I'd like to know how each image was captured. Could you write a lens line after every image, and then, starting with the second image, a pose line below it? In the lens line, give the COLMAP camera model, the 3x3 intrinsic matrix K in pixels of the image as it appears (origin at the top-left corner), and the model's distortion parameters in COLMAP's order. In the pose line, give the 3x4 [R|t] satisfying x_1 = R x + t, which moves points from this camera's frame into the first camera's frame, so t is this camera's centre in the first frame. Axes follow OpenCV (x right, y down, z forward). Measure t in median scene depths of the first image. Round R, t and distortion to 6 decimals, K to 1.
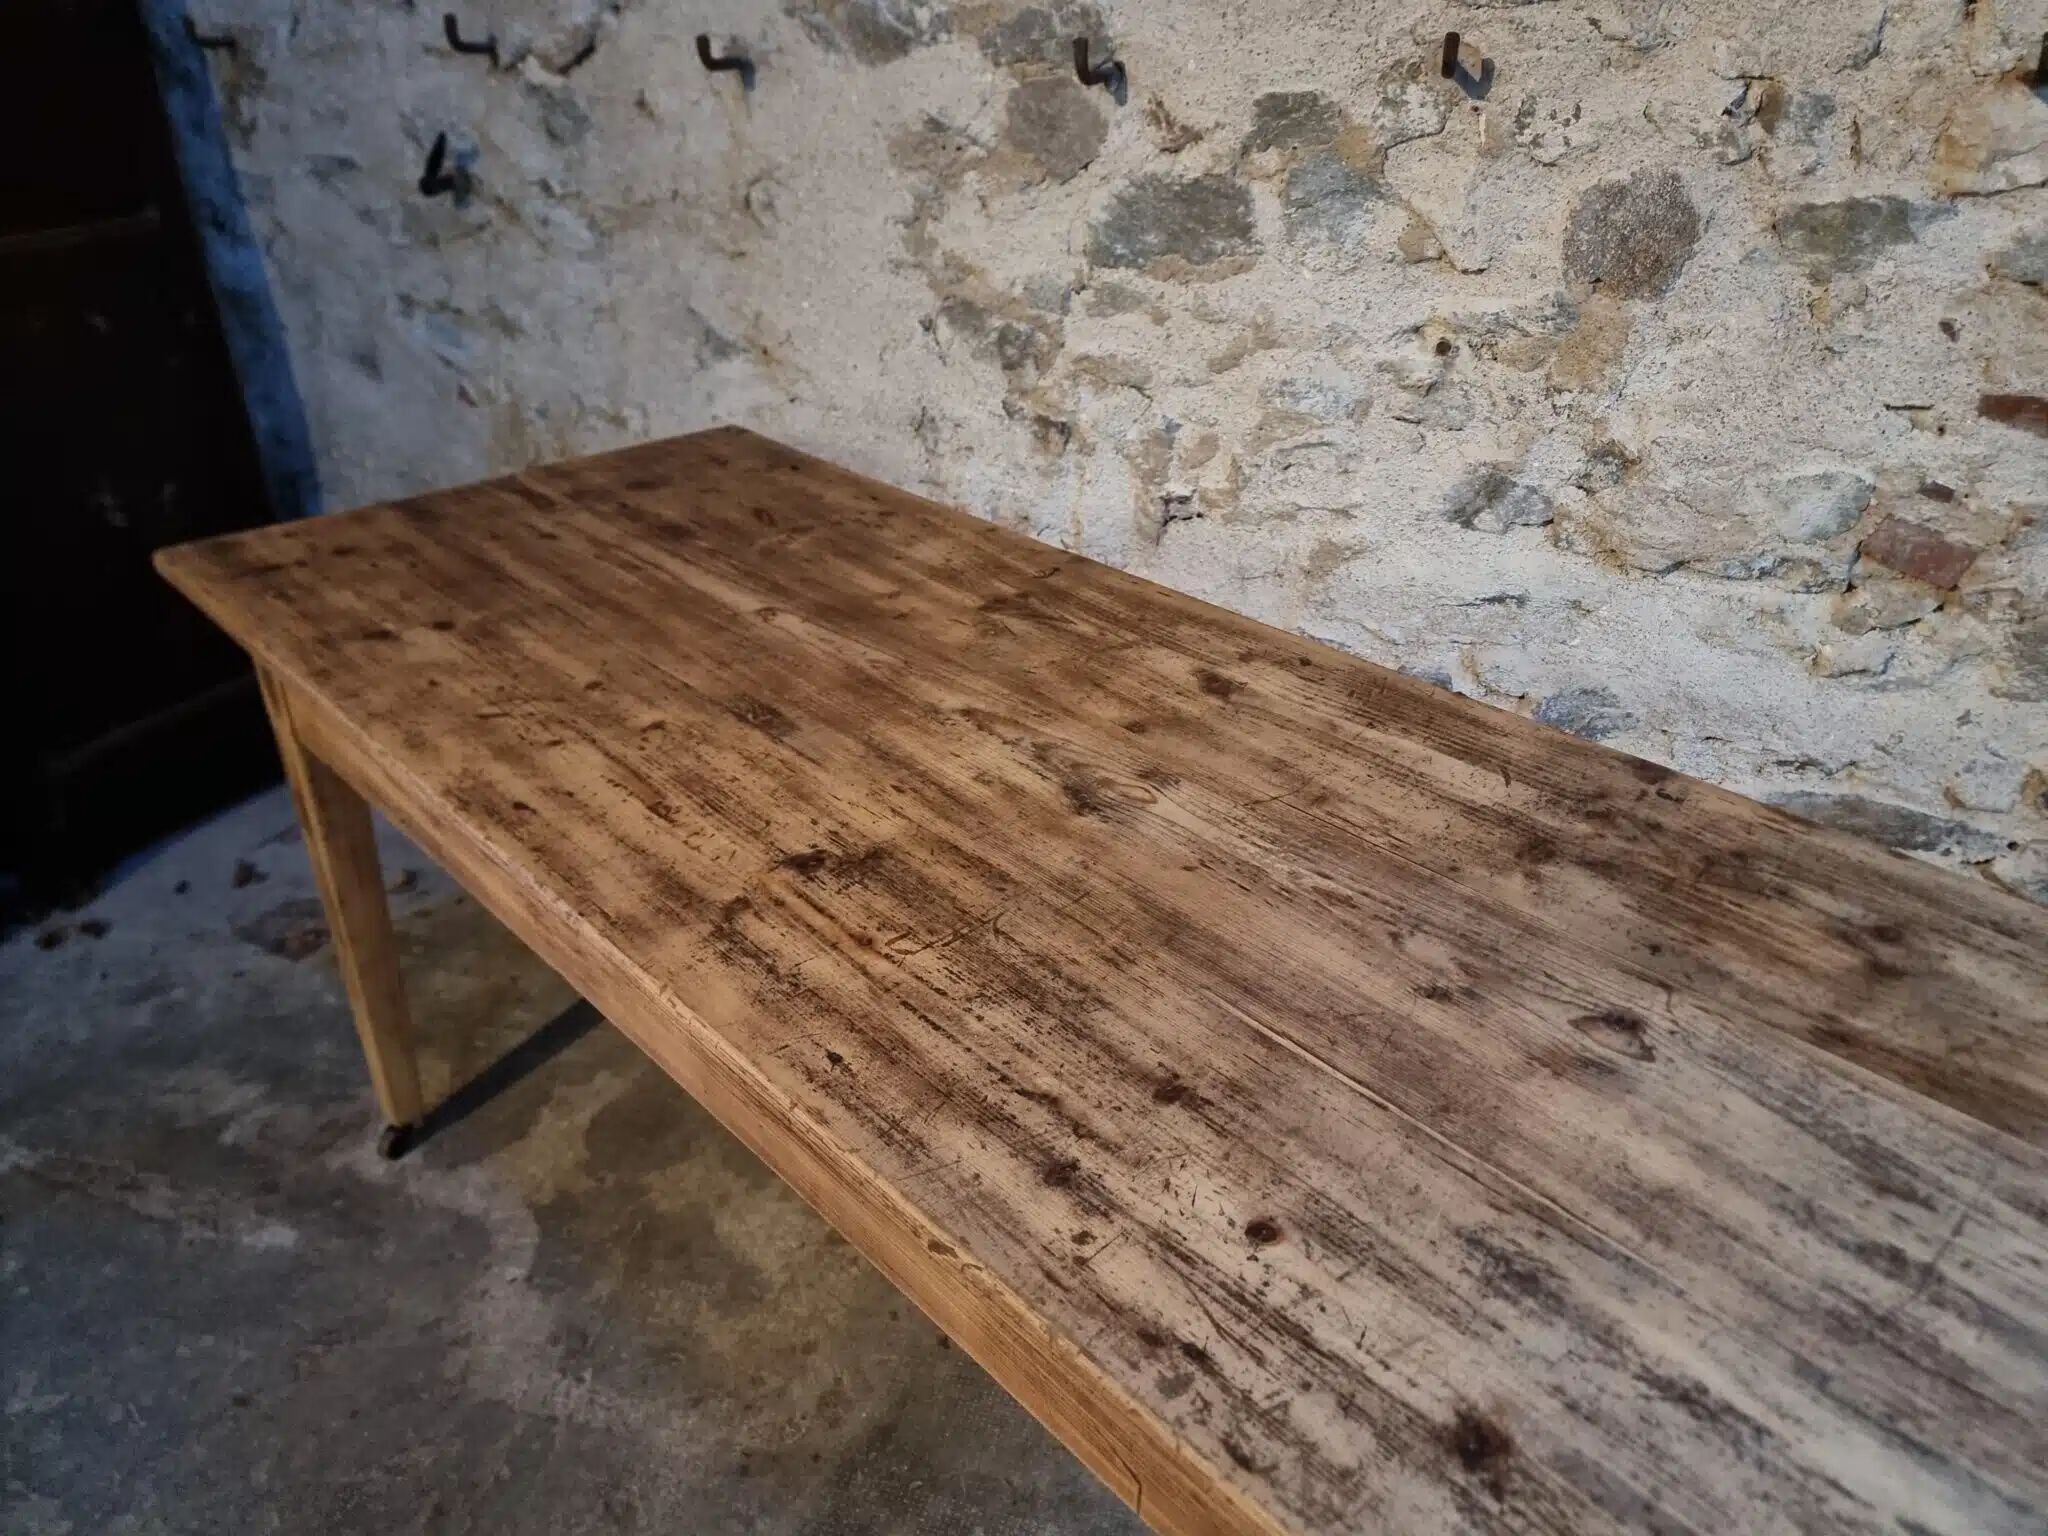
lens RADIAL K [[1440.8, 0, 1038.2], [0, 1440.8, 775.3], [0, 0, 1]] dist [0.071935, -0.067999]
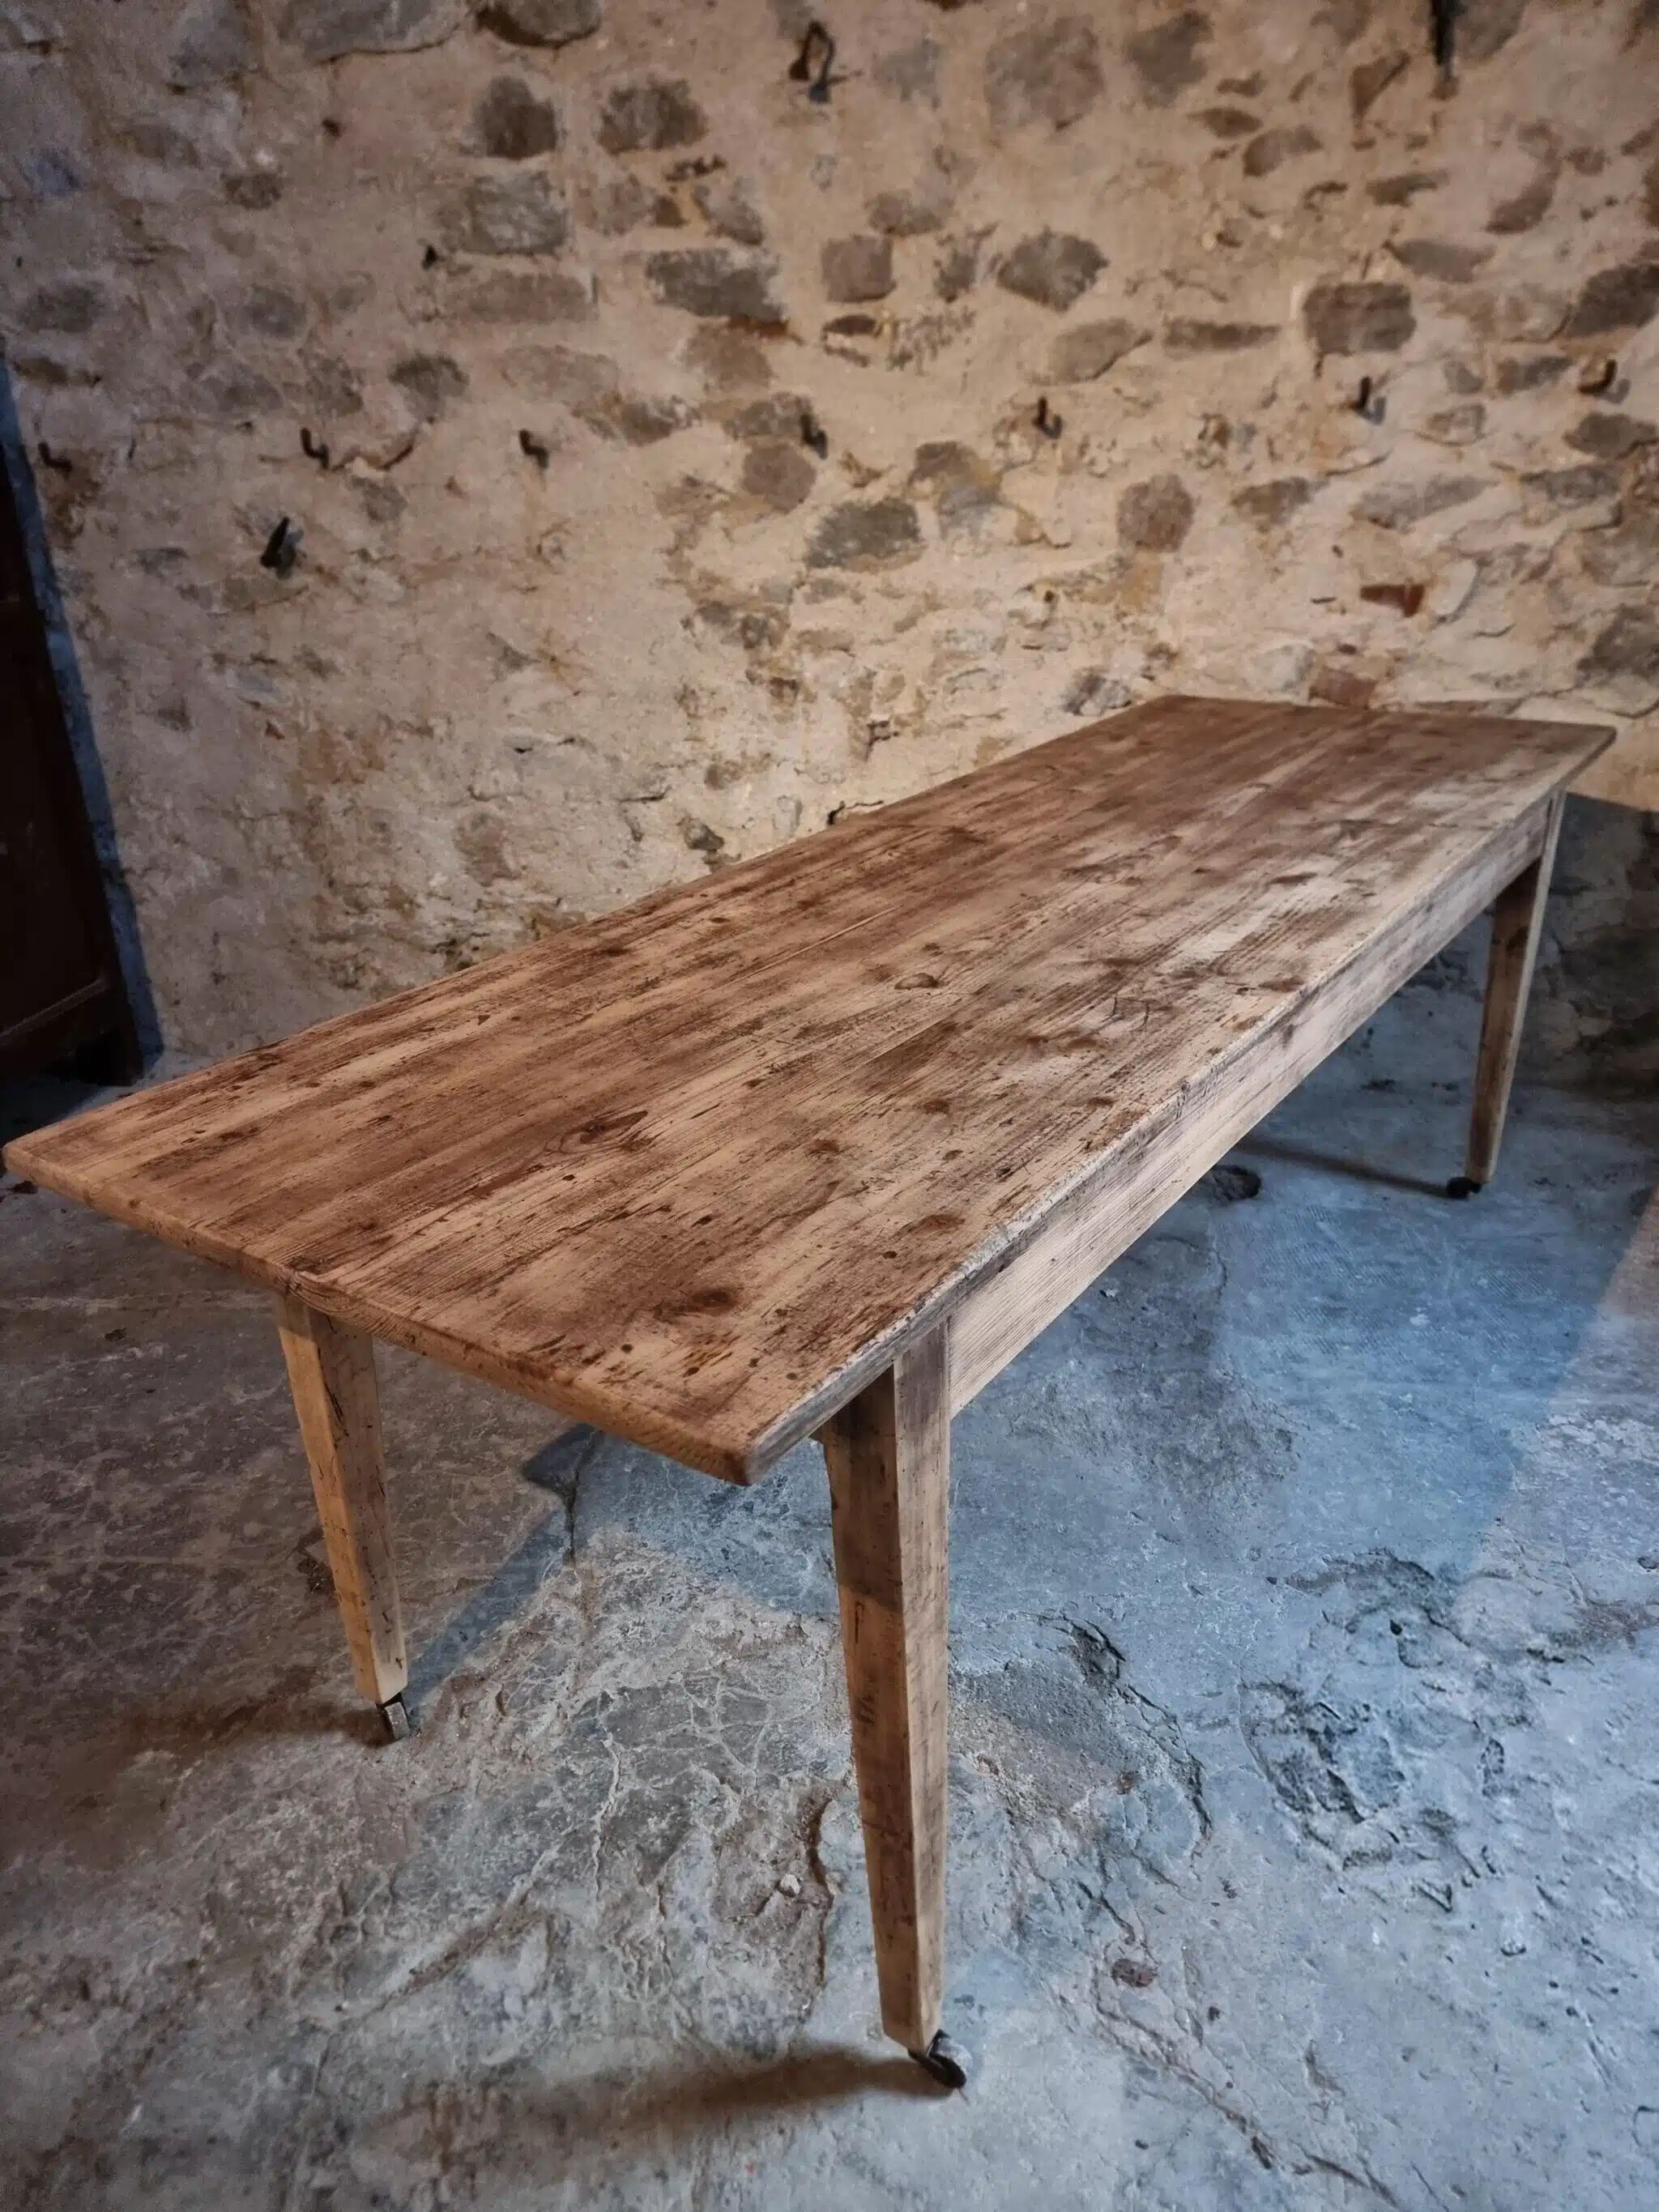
lens RADIAL K [[1571.6, 0, 796.2], [0, 1571.6, 1113.4], [0, 0, 1]] dist [0.063063, -0.066675]
pose [[0.957689, -0.145571, 0.248276, -0.470217], [0.171445, 0.981443, -0.085879, 0.339226], [-0.231168, 0.124811, 0.964875, -0.491770]]
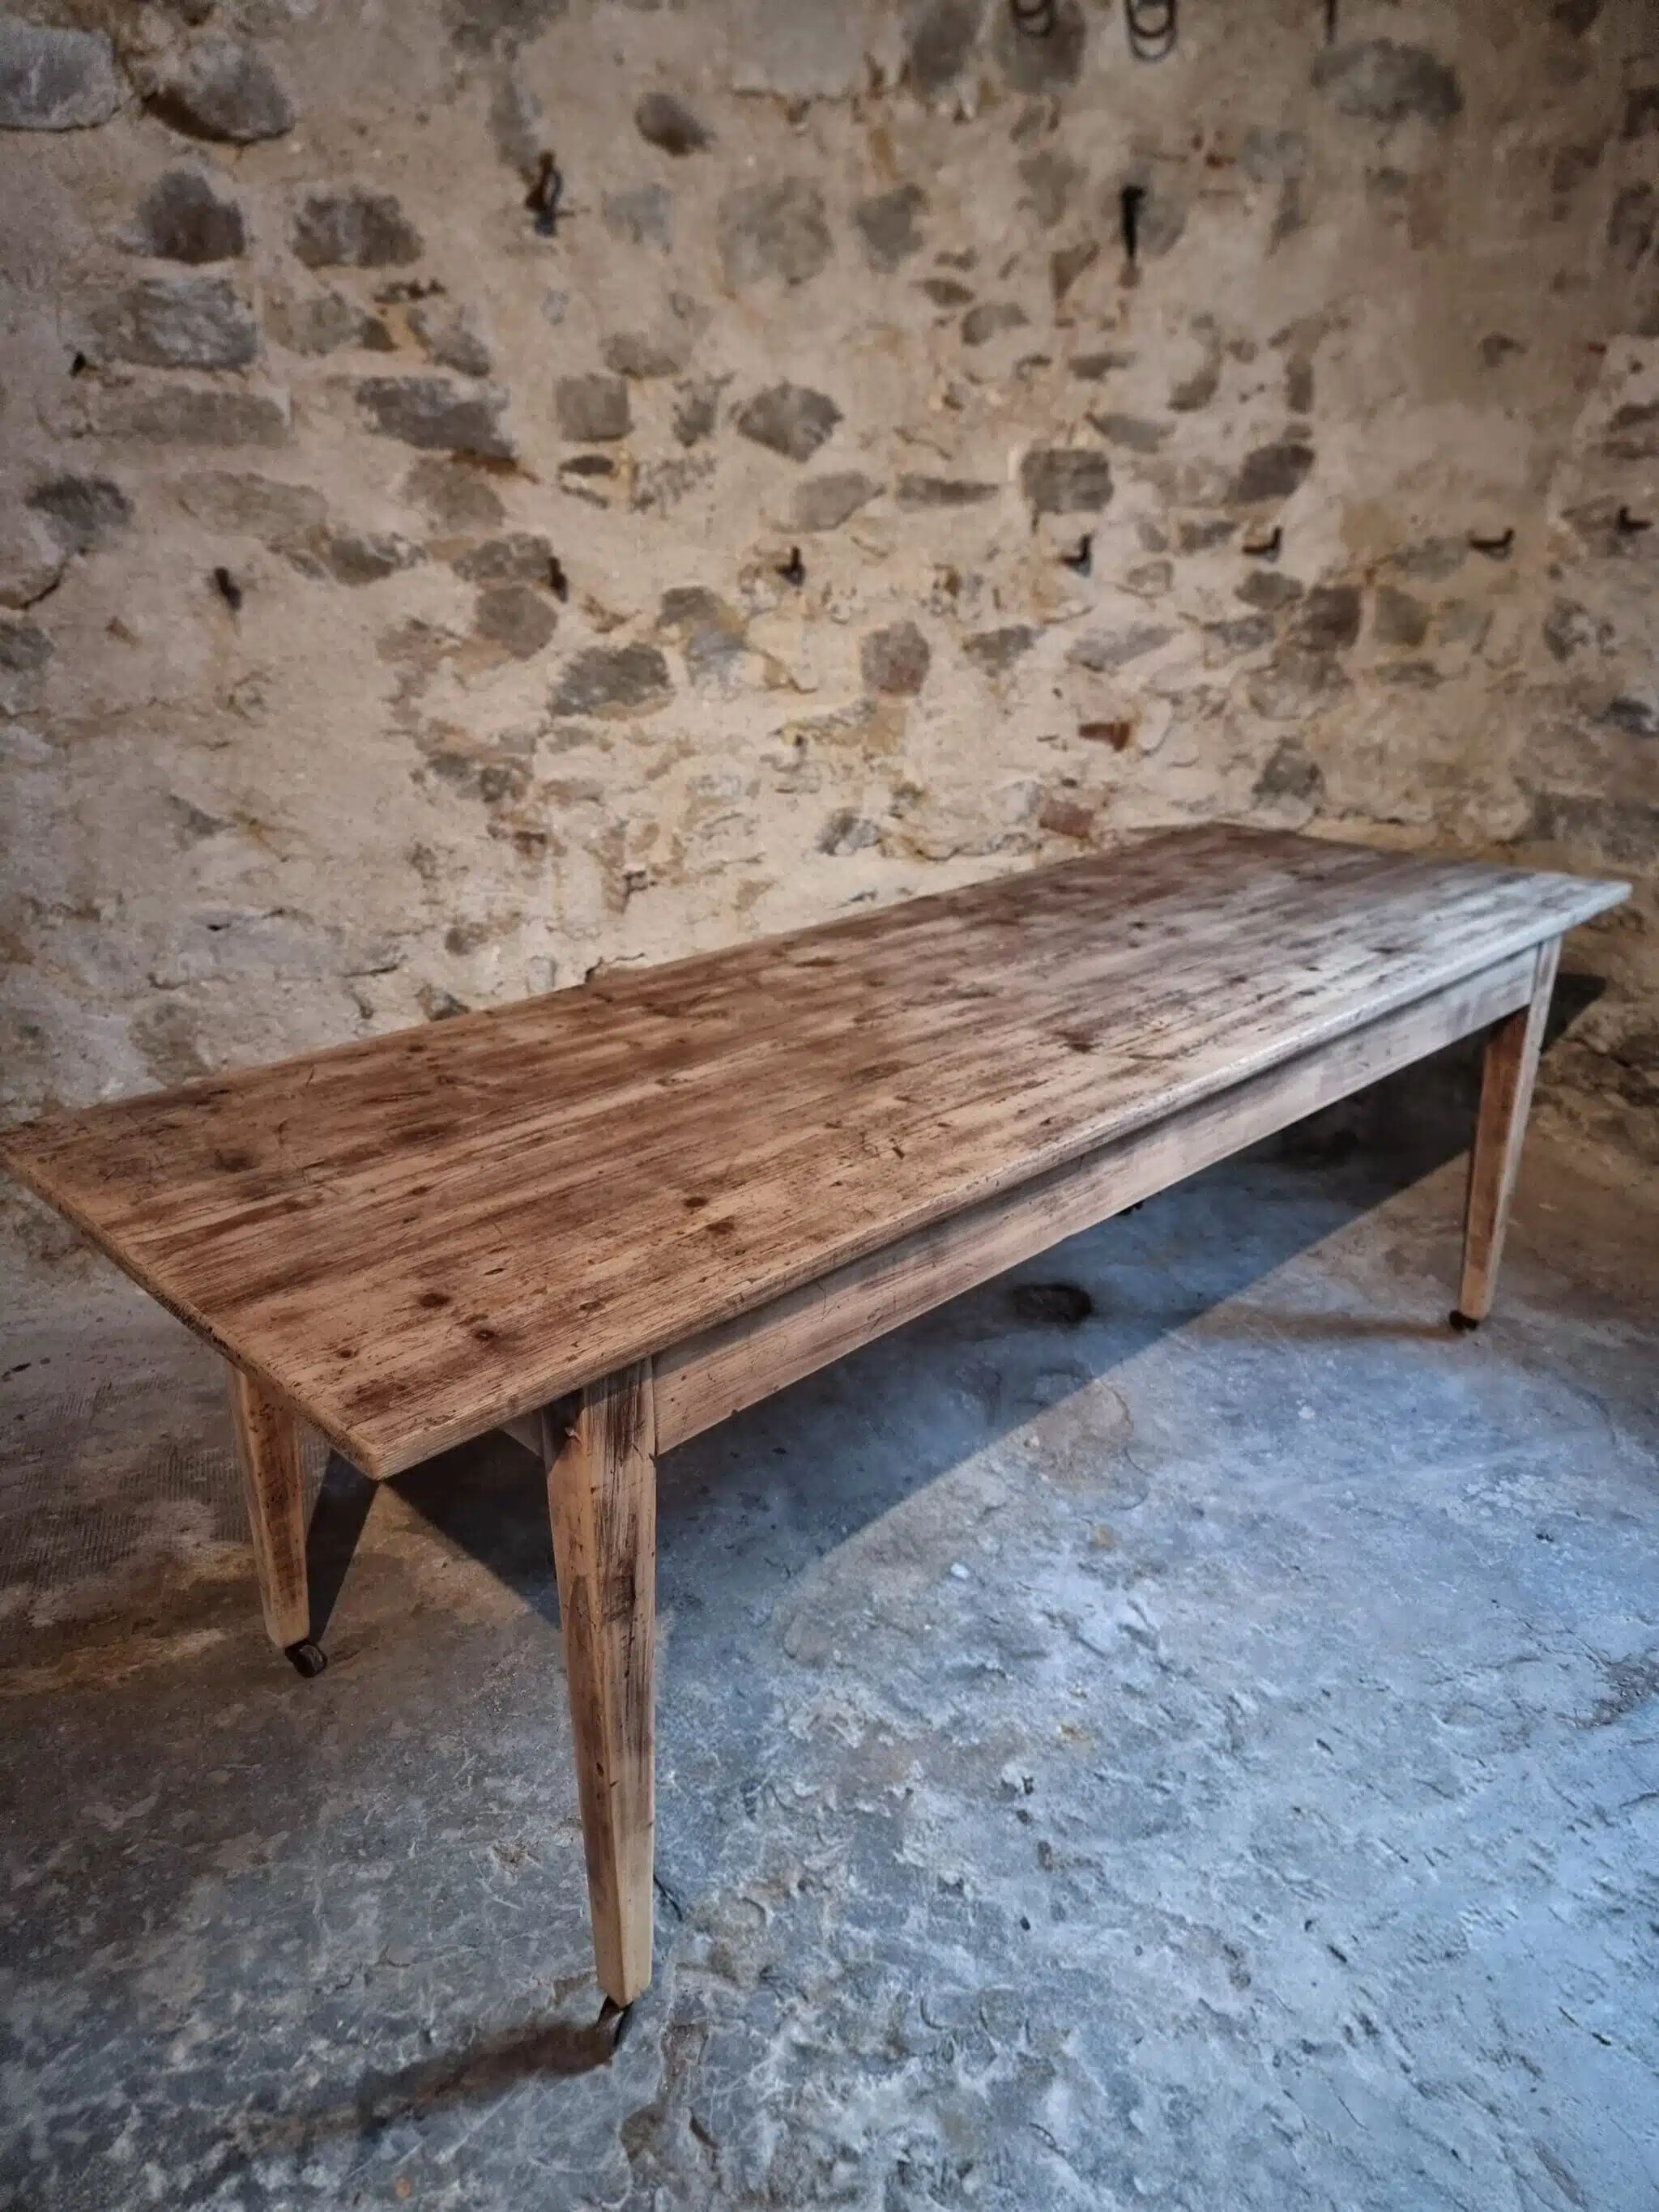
lens RADIAL K [[1575.4, 0, 831.4], [0, 1575.4, 1100.4], [0, 0, 1]] dist [0.063059, -0.065083]
pose [[0.763181, -0.235679, 0.601673, -0.770199], [0.325400, 0.944610, -0.042739, 0.144204], [-0.558274, 0.228402, 0.797598, -0.257895]]
